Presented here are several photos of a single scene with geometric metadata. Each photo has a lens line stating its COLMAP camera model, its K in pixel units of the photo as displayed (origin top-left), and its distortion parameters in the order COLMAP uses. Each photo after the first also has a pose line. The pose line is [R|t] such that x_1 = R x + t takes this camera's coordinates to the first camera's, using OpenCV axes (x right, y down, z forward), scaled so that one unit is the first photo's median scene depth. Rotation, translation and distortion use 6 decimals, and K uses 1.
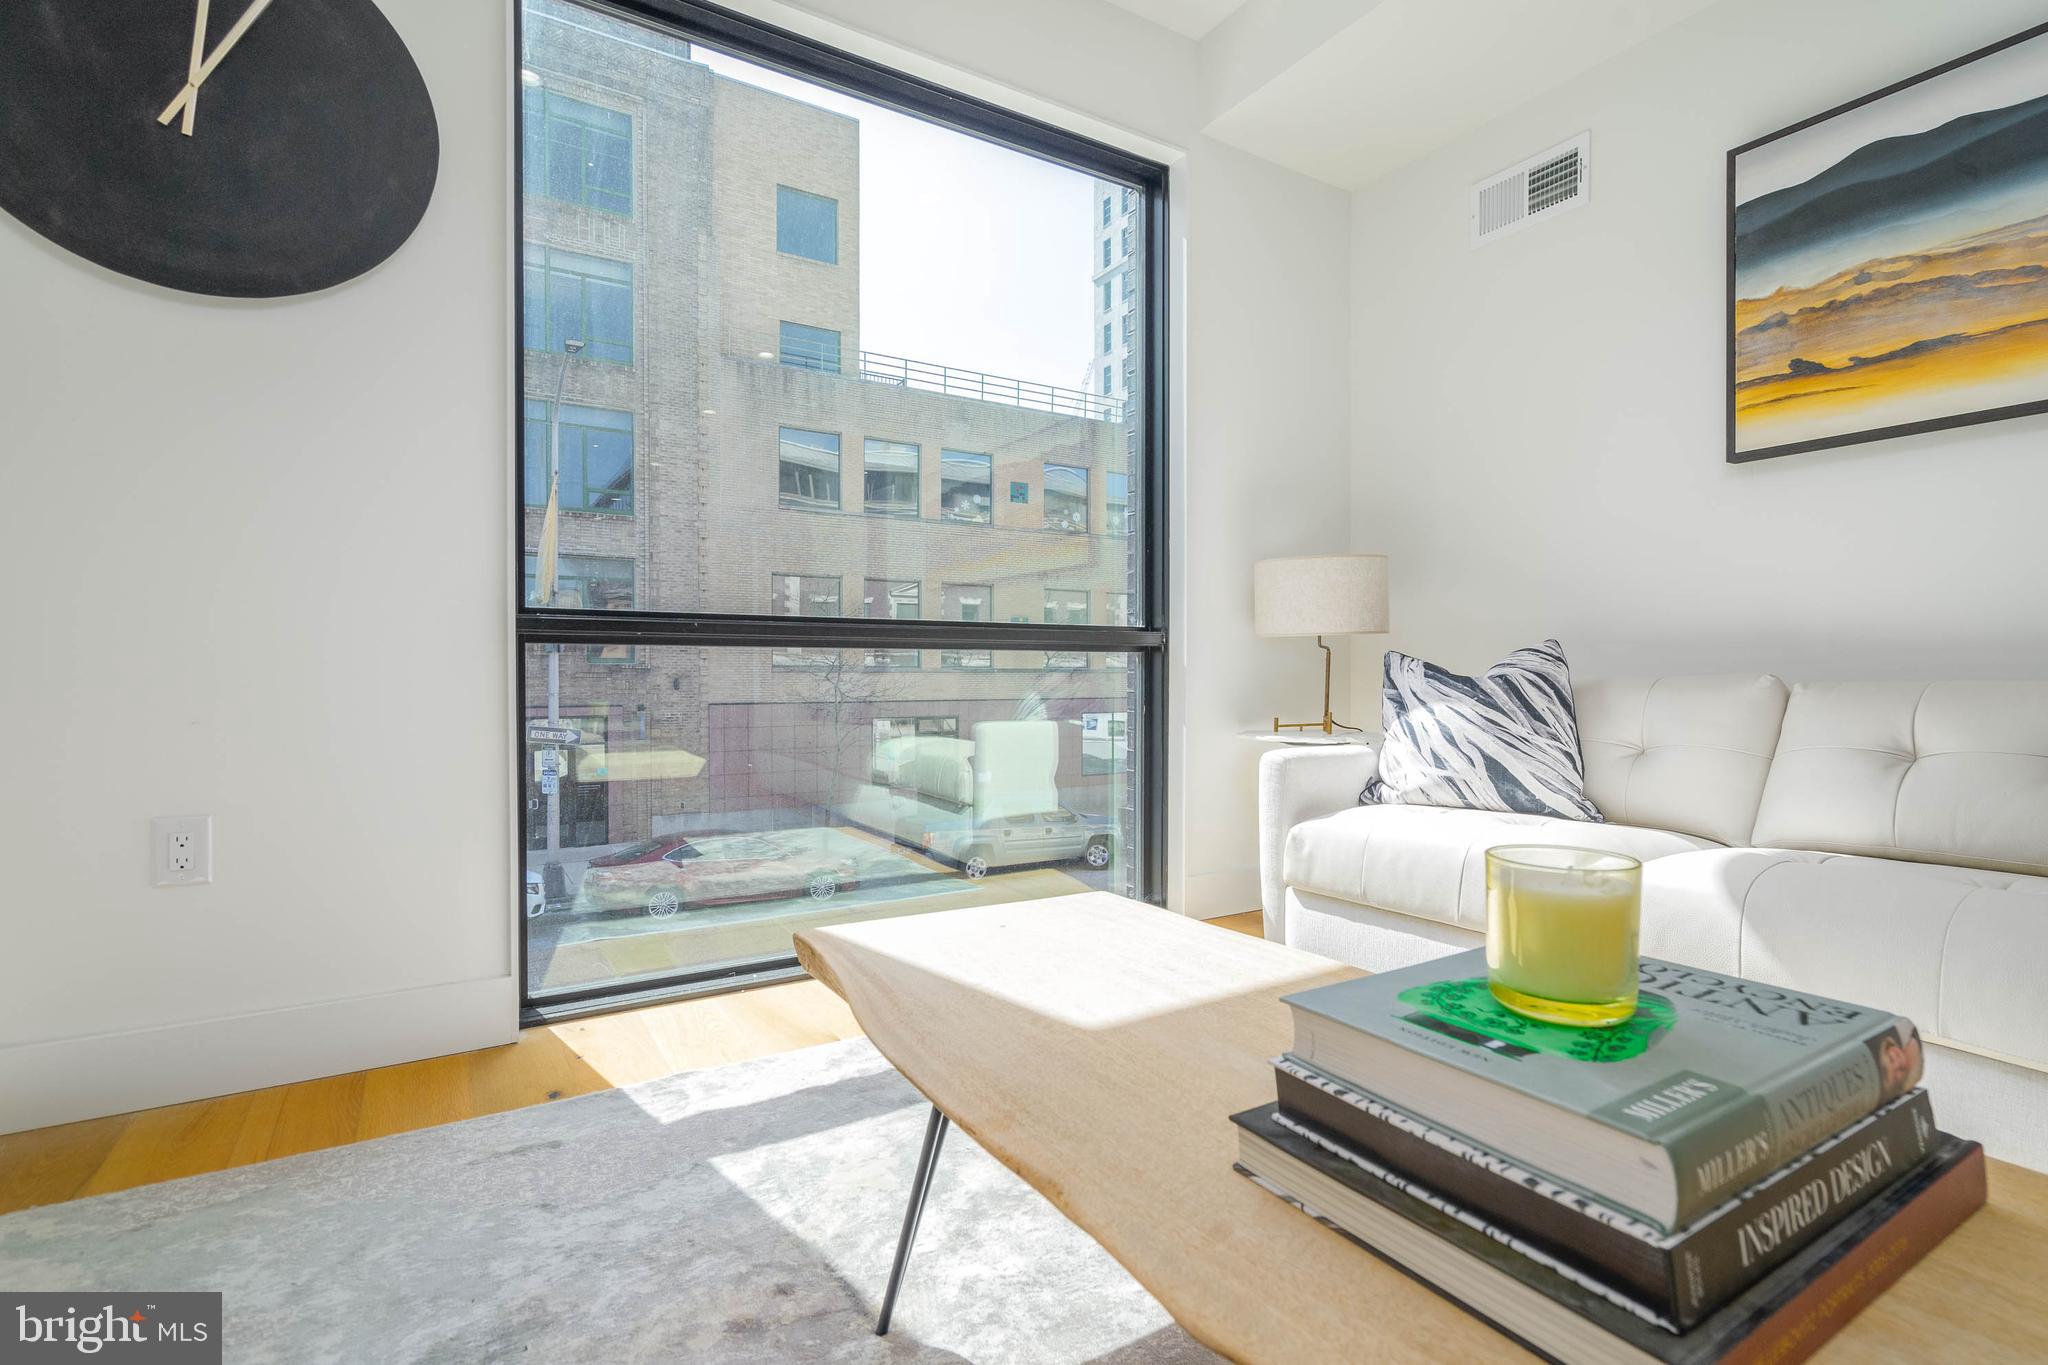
lens RADIAL K [[933.4, 0, 1034.8], [0, 933.4, 687.1], [0, 0, 1]] dist [-0.000008, 0.000613]
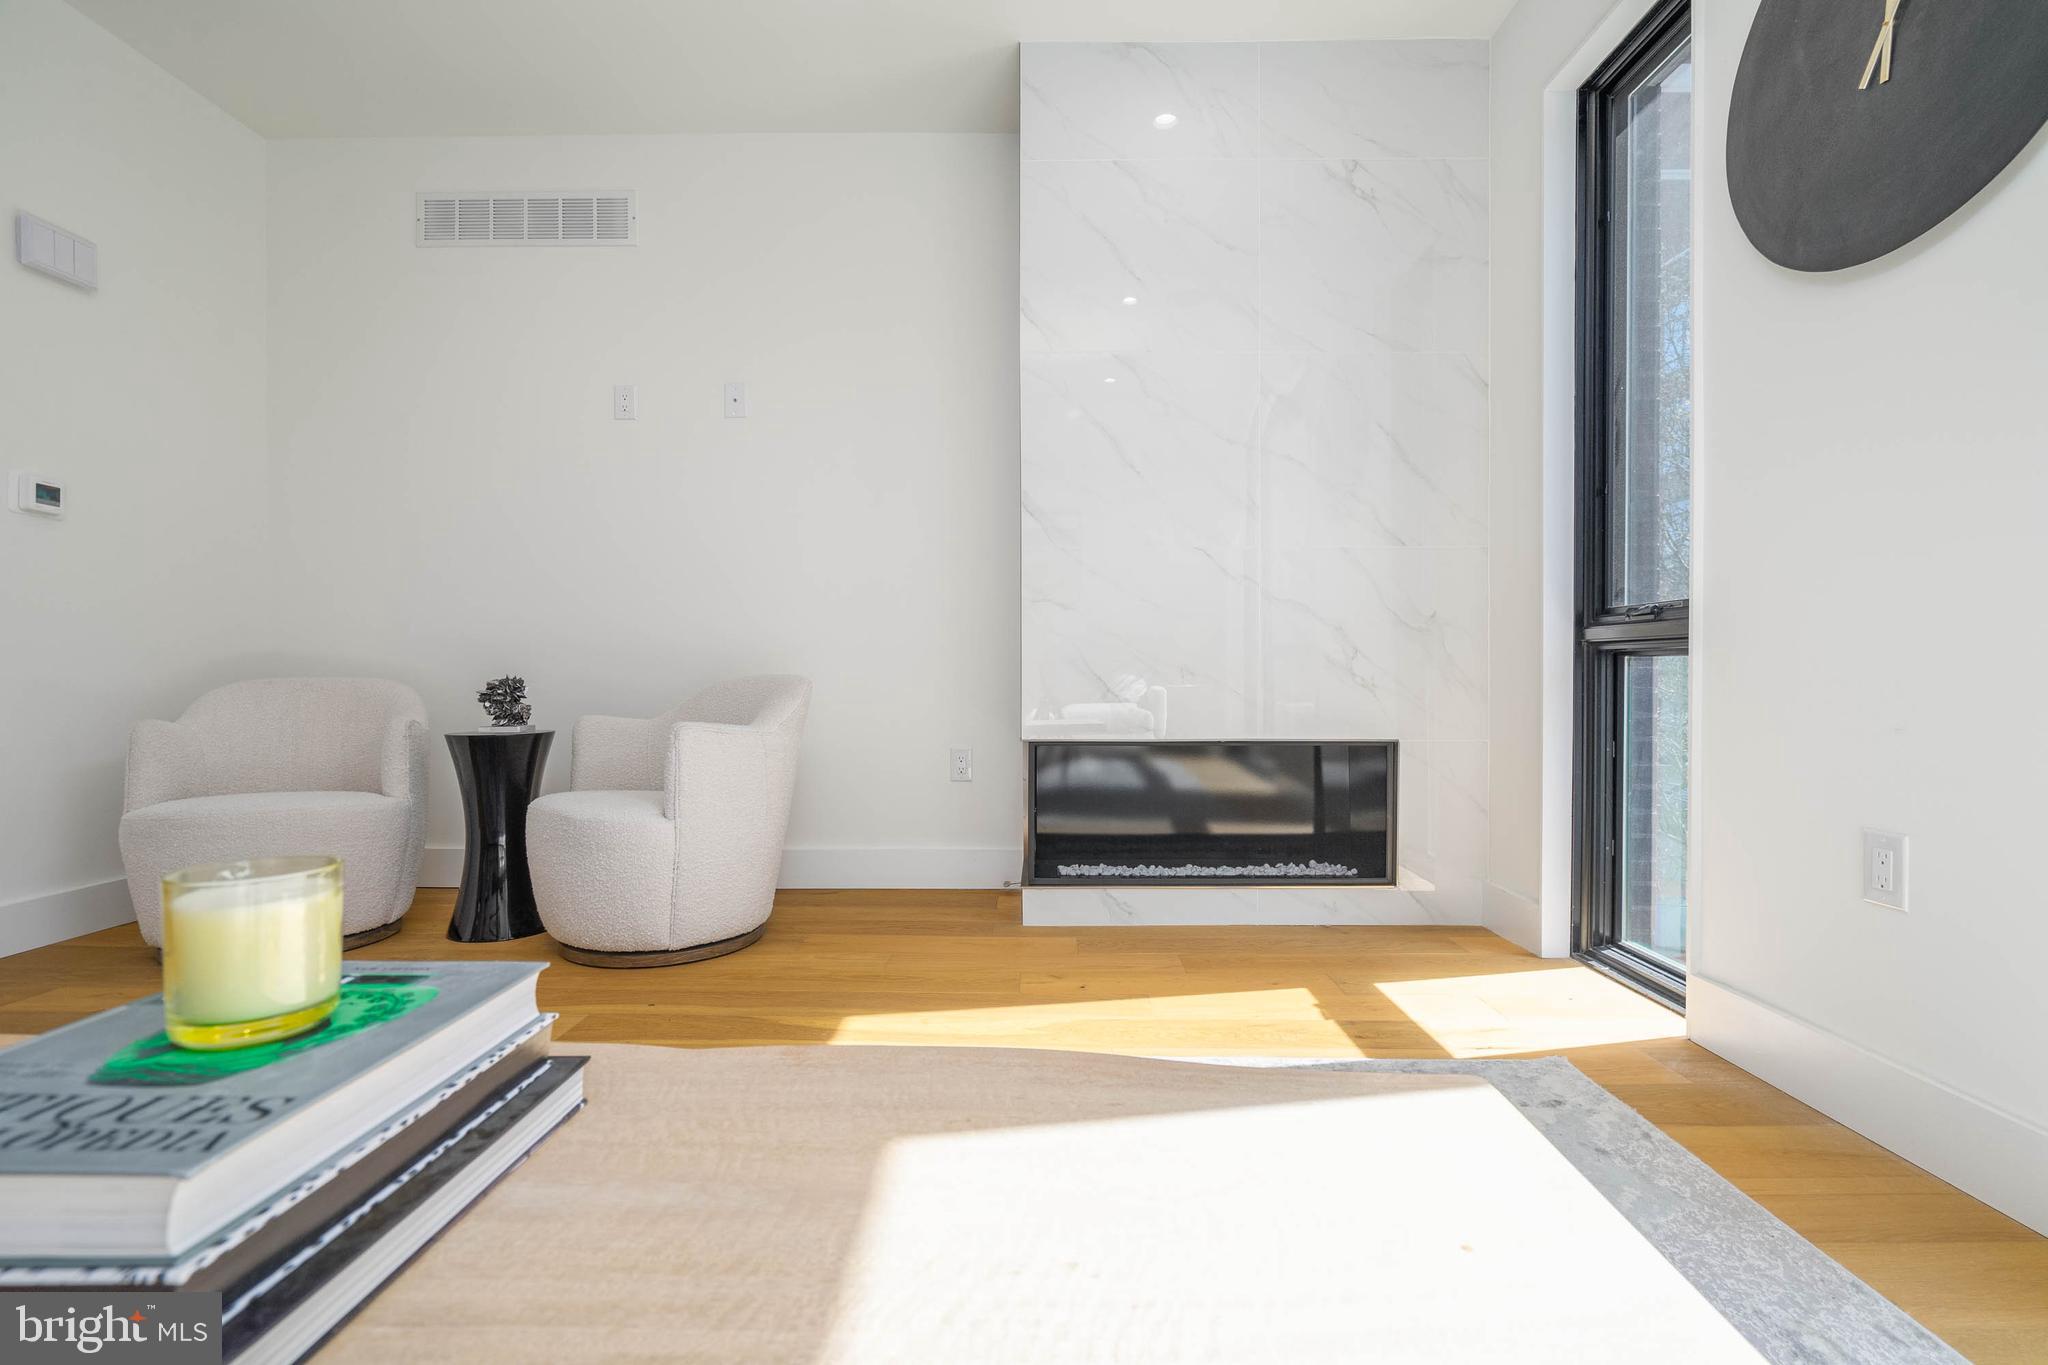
lens RADIAL K [[952.1, 0, 989.2], [0, 952.1, 685.5], [0, 0, 1]] dist [-0.017325, 0.018795]
pose [[-0.562334, 0.009167, -0.826859, 0.375358], [-0.009254, 0.999806, 0.017378, -0.013114], [0.826858, 0.017424, -0.562140, 0.860307]]
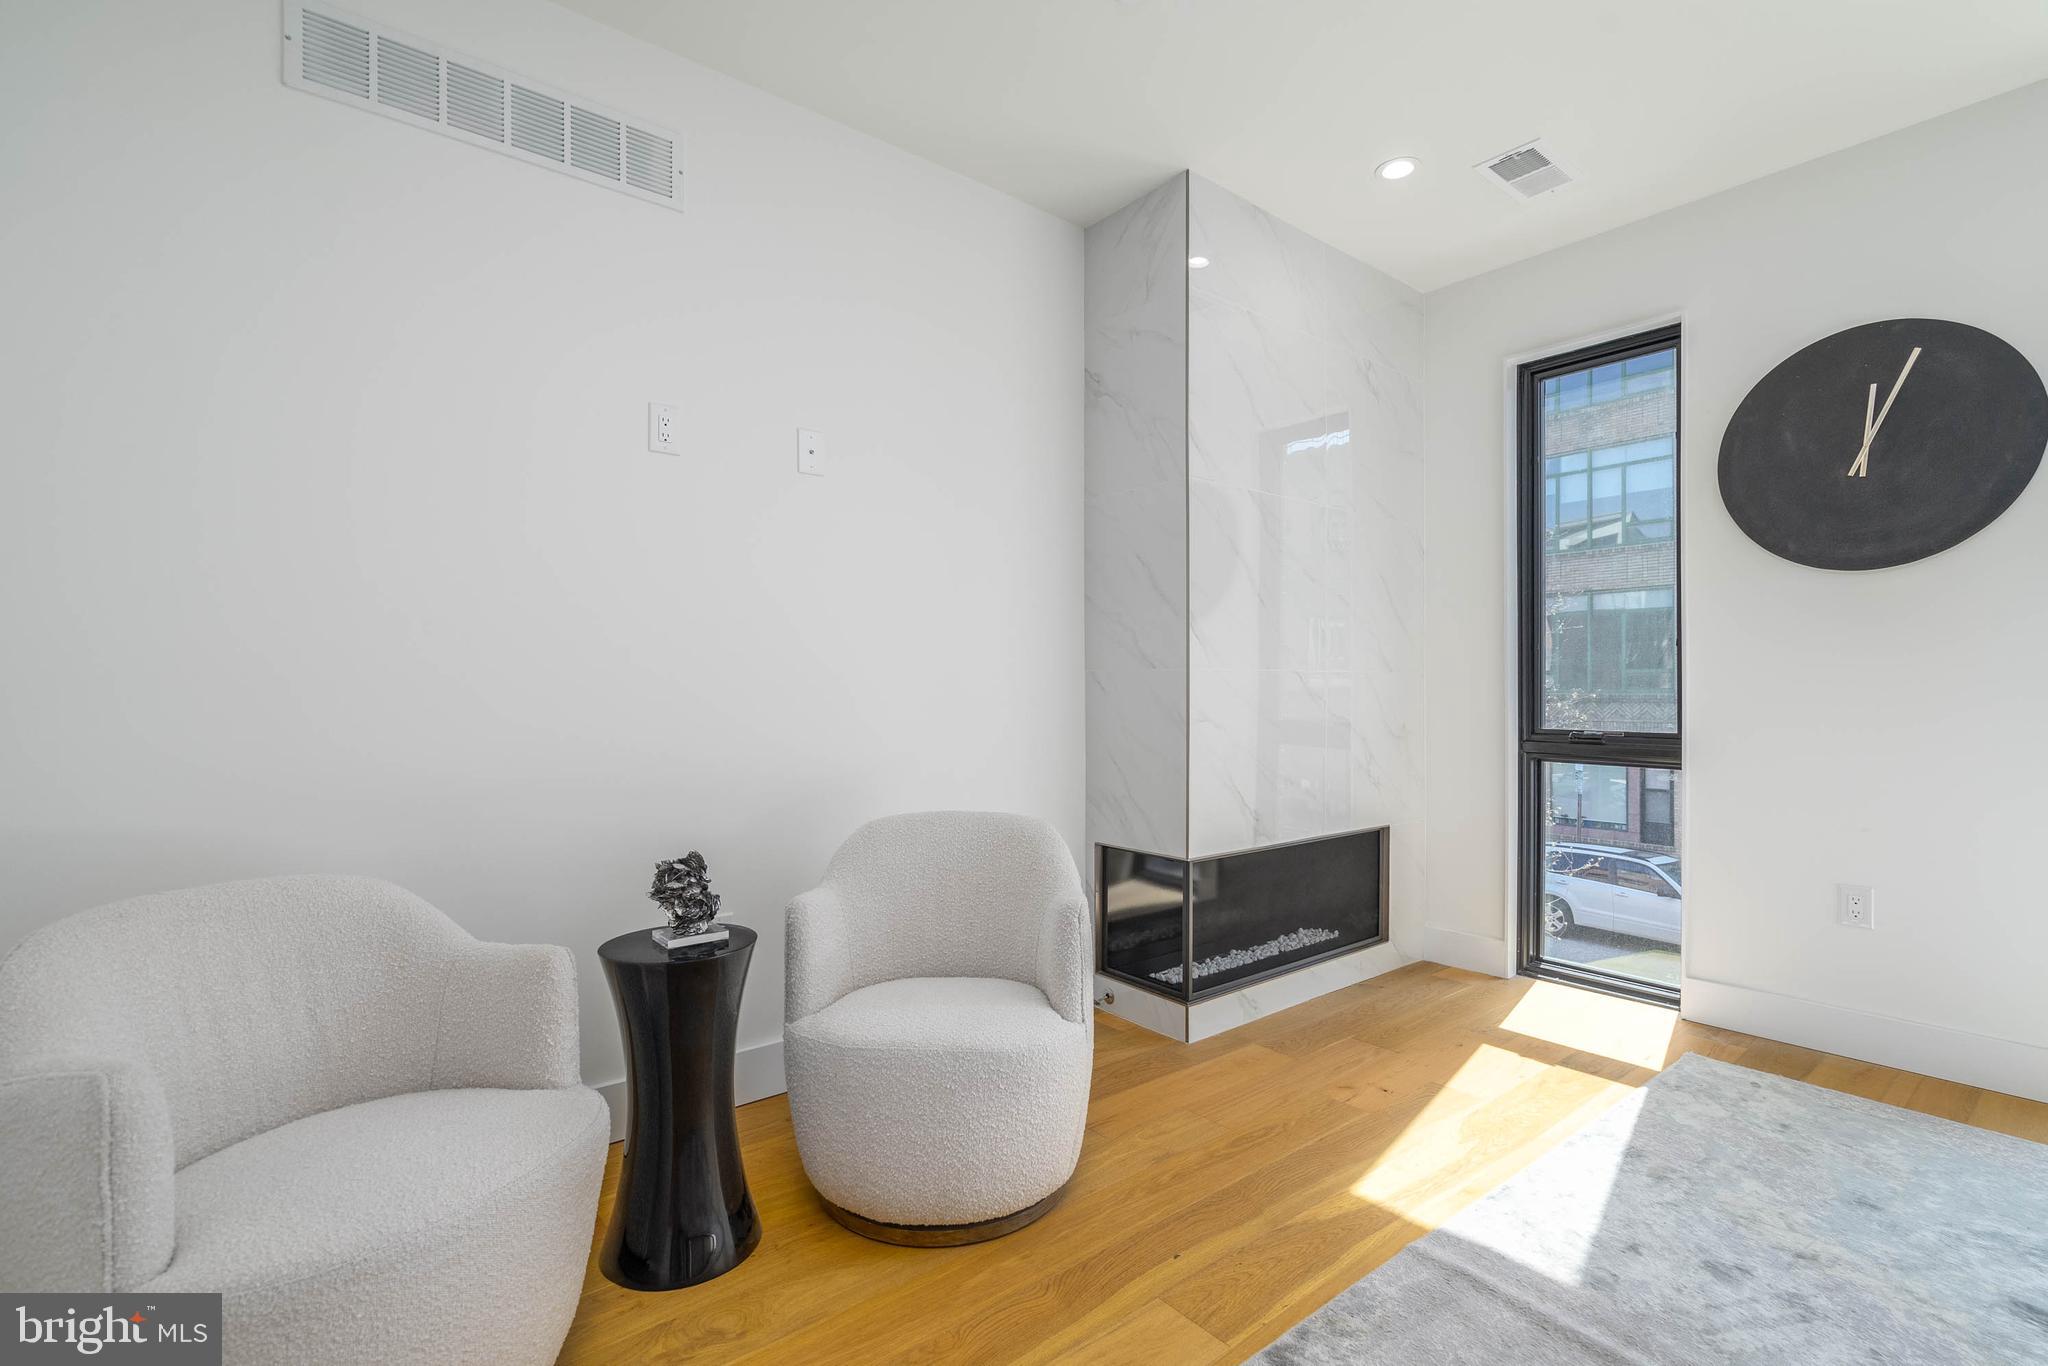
lens RADIAL K [[962.7, 0, 1017.4], [0, 962.7, 688.9], [0, 0, 1]] dist [0.000508, 0.000923]
pose [[0.116605, -0.000725, -0.993178, 0.653239], [-0.009462, 0.999954, -0.001840, -0.206907], [0.993133, 0.009612, 0.116592, -0.726645]]
